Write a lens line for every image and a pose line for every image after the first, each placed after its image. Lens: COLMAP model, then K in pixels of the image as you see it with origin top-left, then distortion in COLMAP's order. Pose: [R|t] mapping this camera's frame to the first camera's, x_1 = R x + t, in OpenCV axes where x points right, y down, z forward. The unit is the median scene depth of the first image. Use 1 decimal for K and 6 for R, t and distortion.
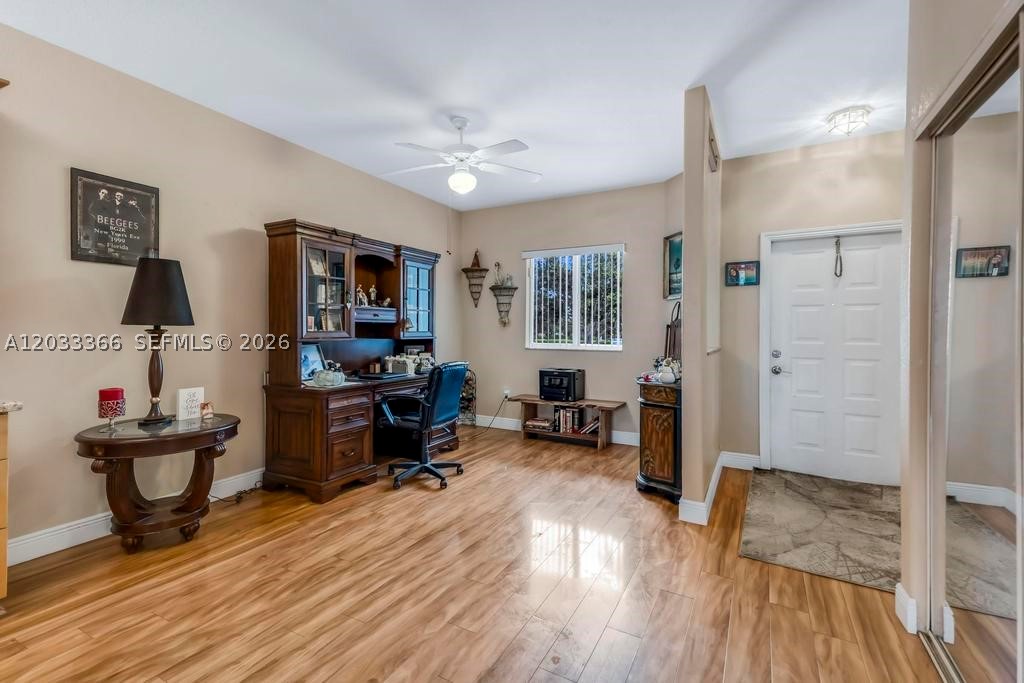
lens RADIAL K [[458.6, 0, 507.9], [0, 458.6, 329.7], [0, 0, 1]] dist [0.035410, 0.000223]
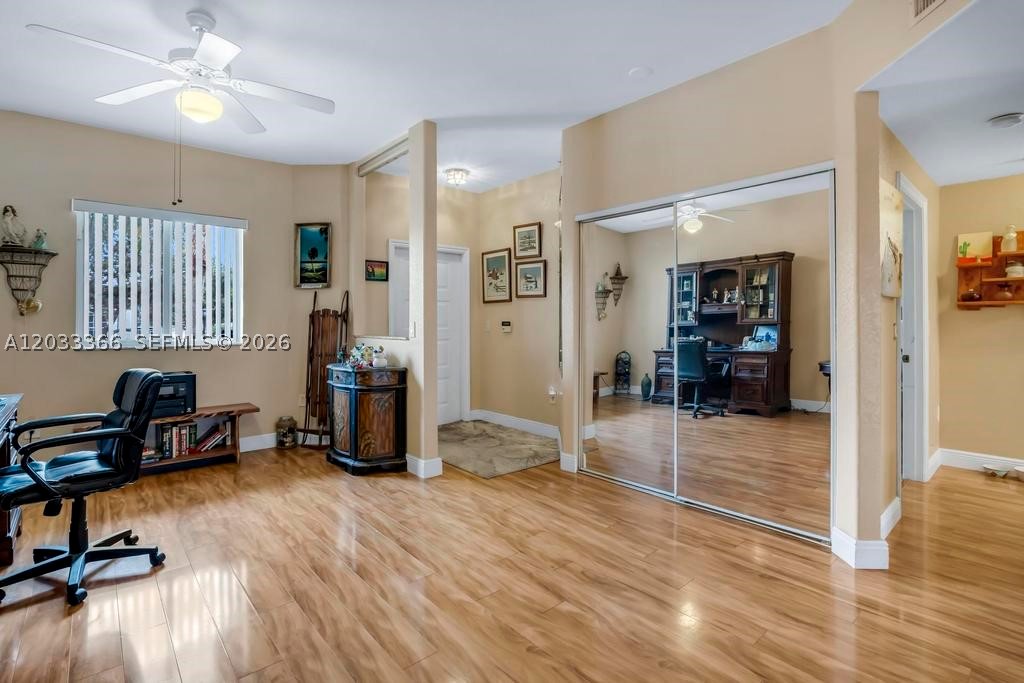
lens RADIAL K [[487.8, 0, 512.8], [0, 487.8, 316.9], [0, 0, 1]] dist [-0.020952, -0.000127]
pose [[0.339355, 0.000657, 0.940658, -0.612081], [0.004647, 0.999986, -0.002375, -0.000772], [-0.940647, 0.005177, 0.339347, 0.303394]]
